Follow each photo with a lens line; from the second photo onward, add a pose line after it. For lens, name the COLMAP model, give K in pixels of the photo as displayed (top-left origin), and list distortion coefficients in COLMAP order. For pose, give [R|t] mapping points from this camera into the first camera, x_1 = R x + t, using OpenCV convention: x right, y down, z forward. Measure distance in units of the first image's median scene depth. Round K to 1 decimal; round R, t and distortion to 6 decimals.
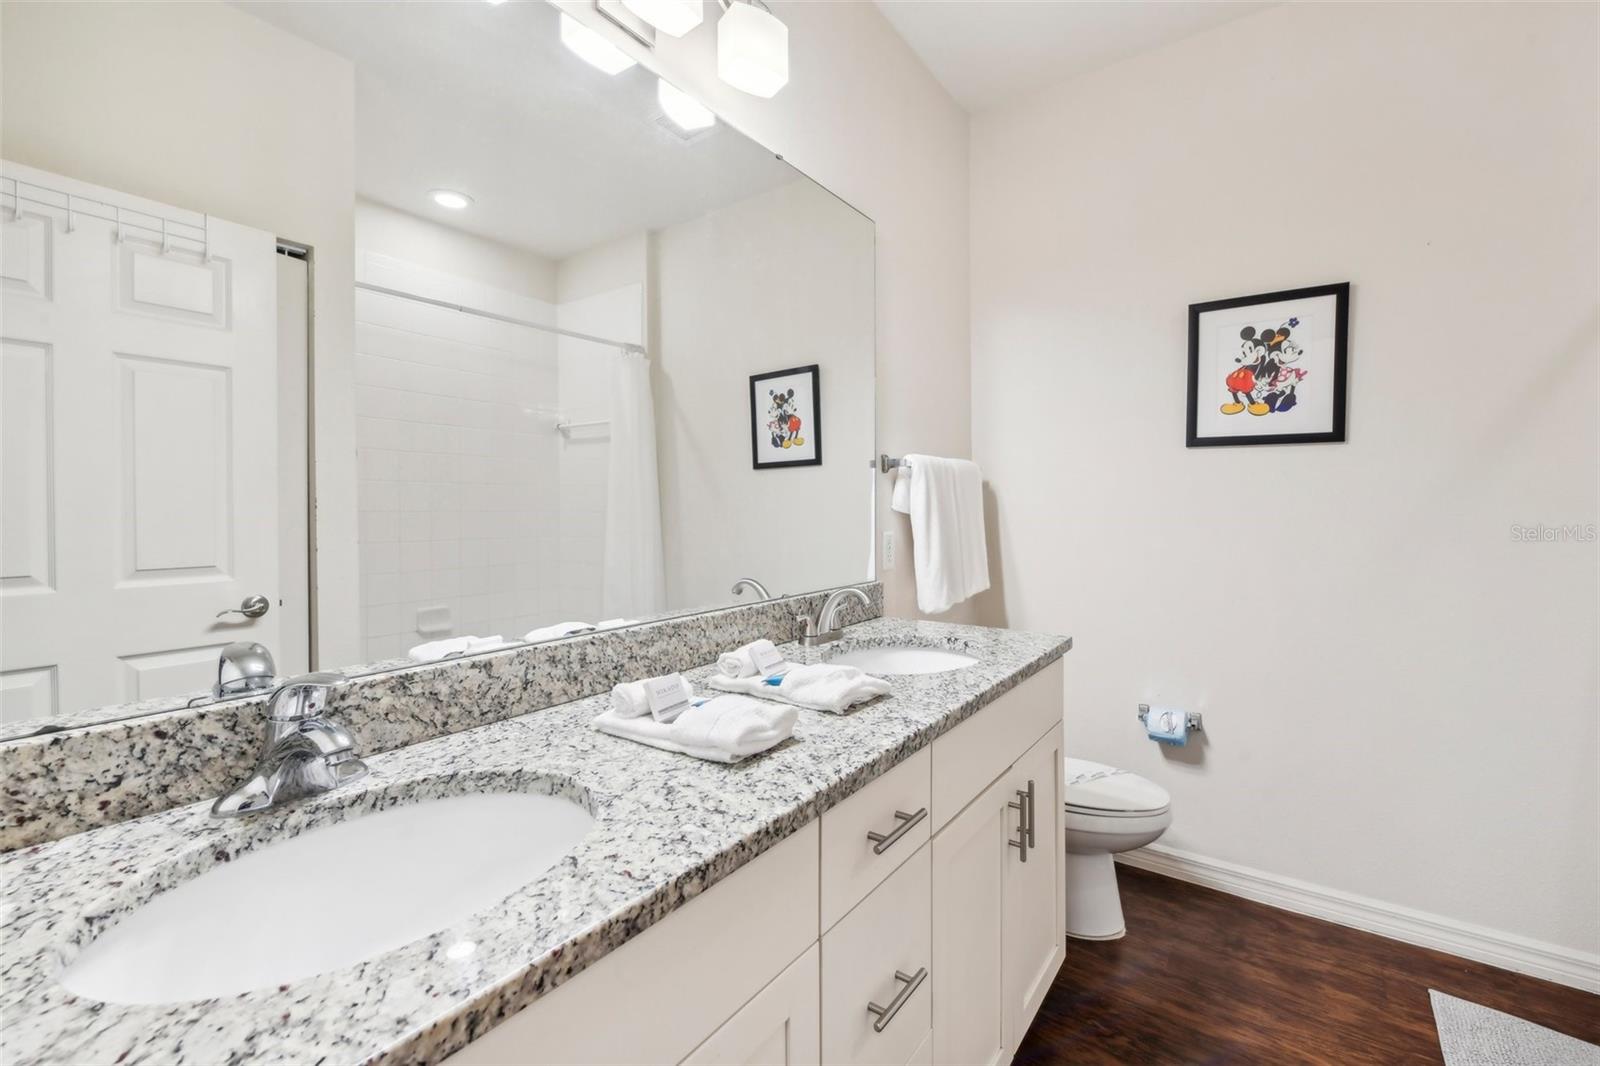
lens RADIAL K [[646.6, 0, 807.6], [0, 646.6, 517.1], [0, 0, 1]] dist [-0.011199, -0.002501]
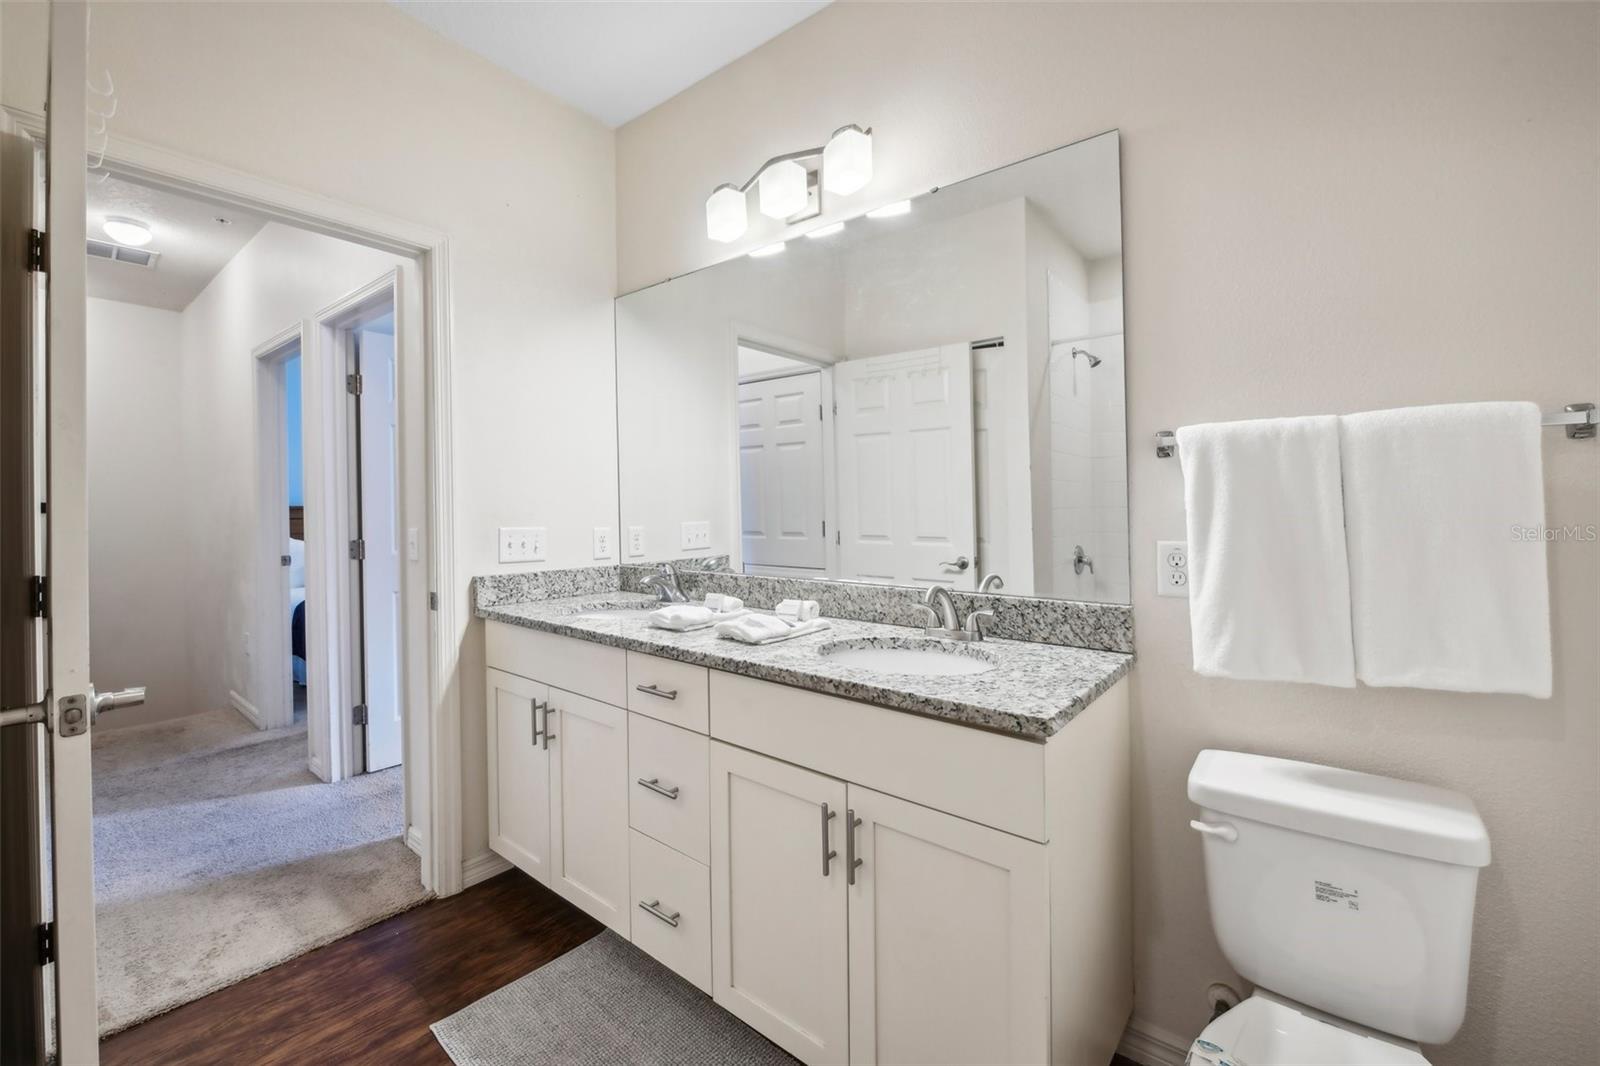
lens RADIAL K [[646.6, 0, 837.7], [0, 646.6, 506.4], [0, 0, 1]] dist [-0.011199, -0.002501]
pose [[0.006654, 0.007135, -0.999952, 1.556752], [-0.009650, 0.999928, 0.007071, -0.032190], [0.999931, 0.009603, 0.006723, 1.212231]]
